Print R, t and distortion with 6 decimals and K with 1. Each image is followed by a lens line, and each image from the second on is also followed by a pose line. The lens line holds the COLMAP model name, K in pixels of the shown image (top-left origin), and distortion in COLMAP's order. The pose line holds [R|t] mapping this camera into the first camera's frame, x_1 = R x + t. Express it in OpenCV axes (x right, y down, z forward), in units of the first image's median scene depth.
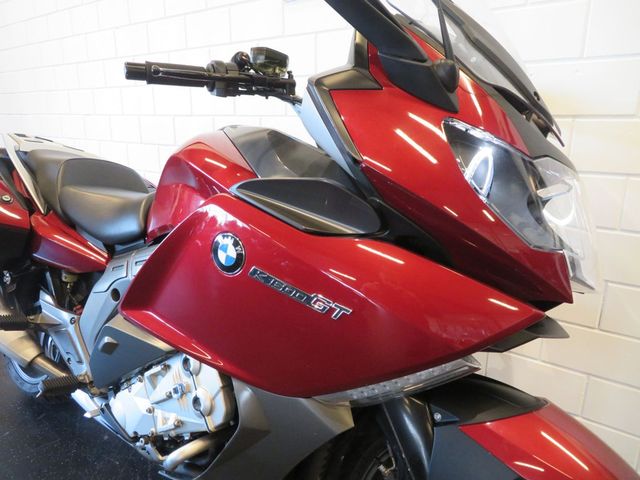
lens RADIAL K [[463.6, 0, 320.0], [0, 463.6, 240.0], [0, 0, 1]] dist [-0.000314, -0.001289]
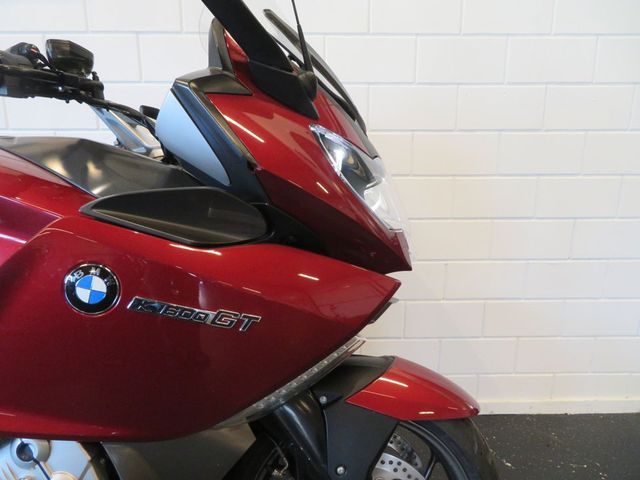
lens RADIAL K [[456.4, 0, 320.2], [0, 456.4, 227.2], [0, 0, 1]] dist [0.004634, 0.004547]
pose [[0.810304, -0.132603, 0.570811, -0.291078], [0.161388, 0.986891, 0.000159, -0.011786], [-0.563349, 0.091993, 0.821082, 0.103424]]
